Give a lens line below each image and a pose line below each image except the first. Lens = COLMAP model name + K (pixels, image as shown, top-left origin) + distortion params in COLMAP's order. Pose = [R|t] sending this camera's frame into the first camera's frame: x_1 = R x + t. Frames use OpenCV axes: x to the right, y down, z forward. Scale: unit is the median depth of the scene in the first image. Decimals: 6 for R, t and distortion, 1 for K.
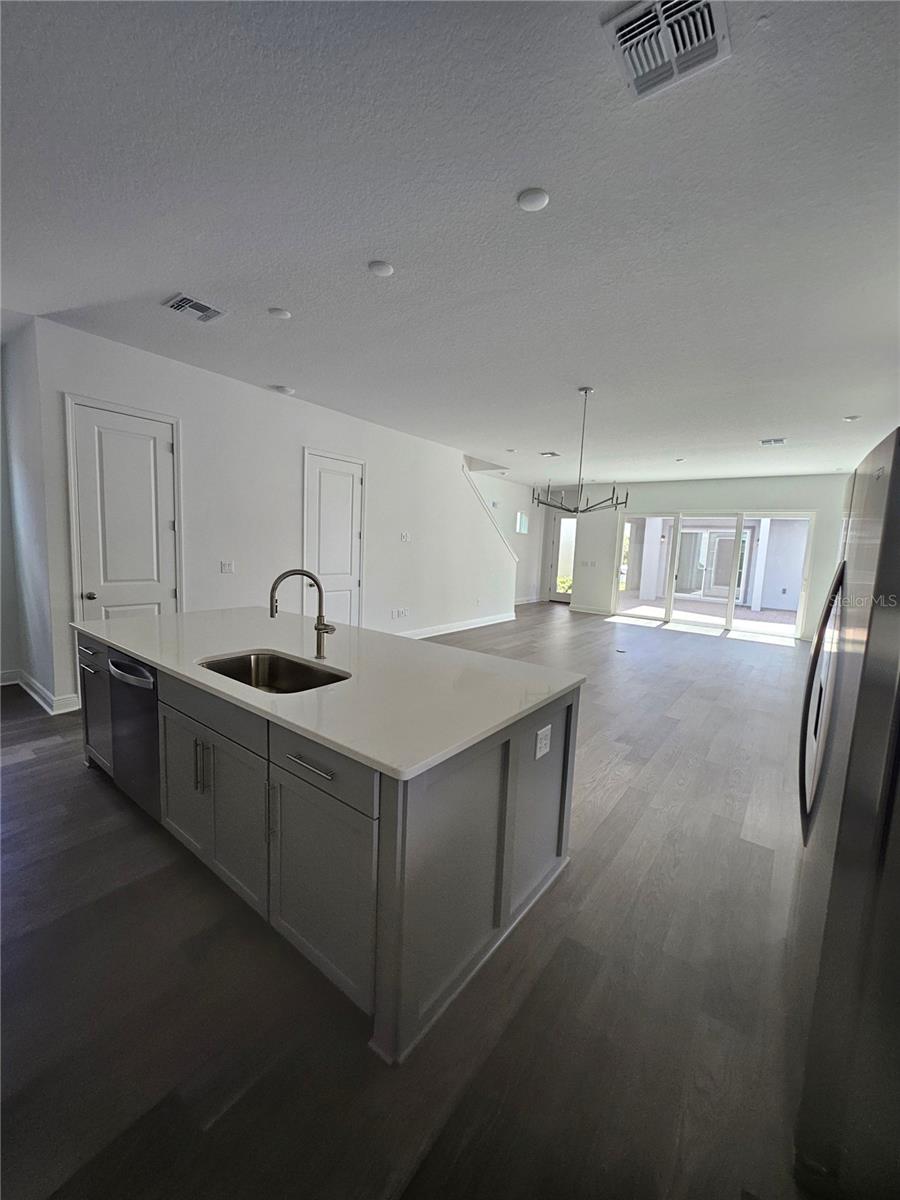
lens RADIAL K [[471.1, 0, 451.9], [0, 471.1, 595.3], [0, 0, 1]] dist [0.005175, 0.000169]
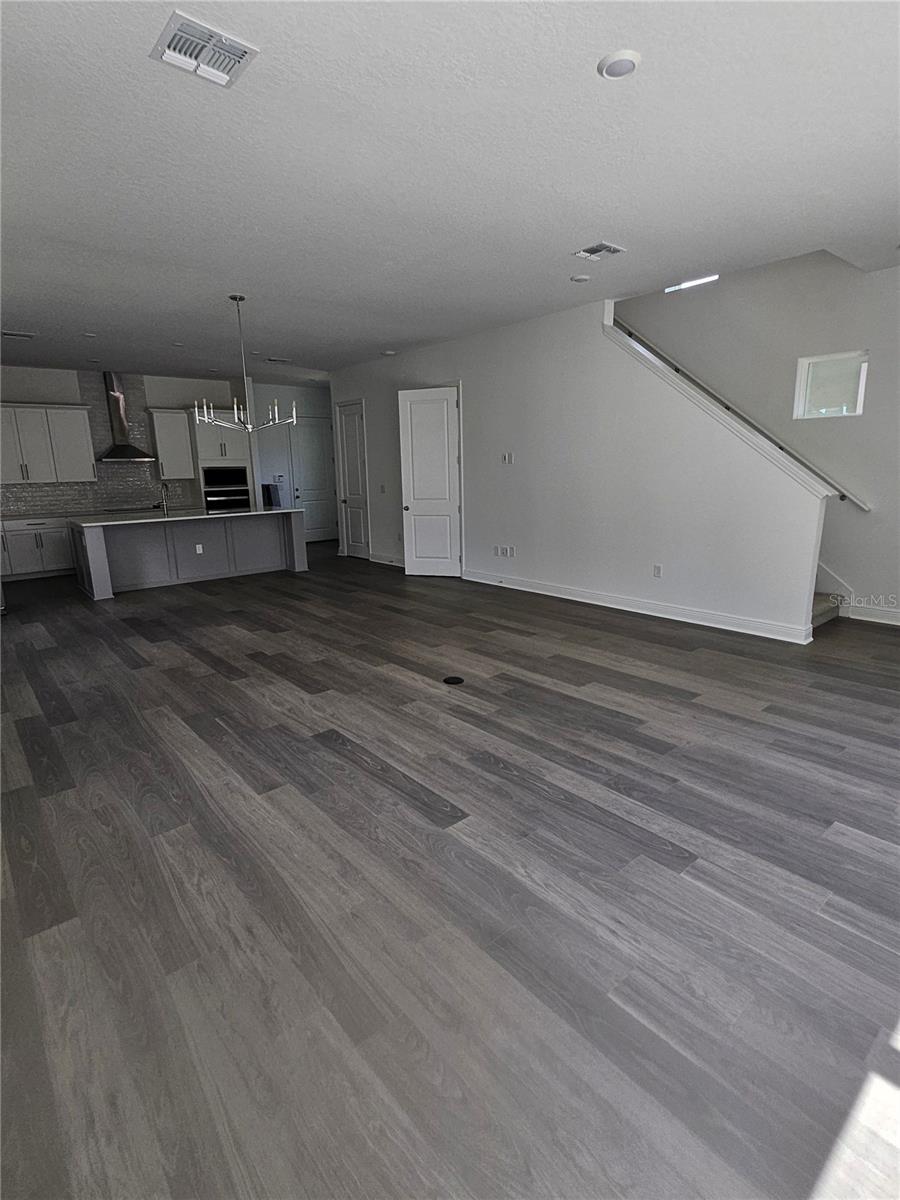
lens RADIAL K [[594.1, 0, 450.0], [0, 594.1, 600.0], [0, 0, 1]] dist [0.006833, 0.000298]
pose [[-0.213559, 0.172074, -0.961657, 1.047753], [-0.094330, 0.976134, 0.195612, -0.082275], [0.972365, 0.132488, -0.192230, 1.246536]]
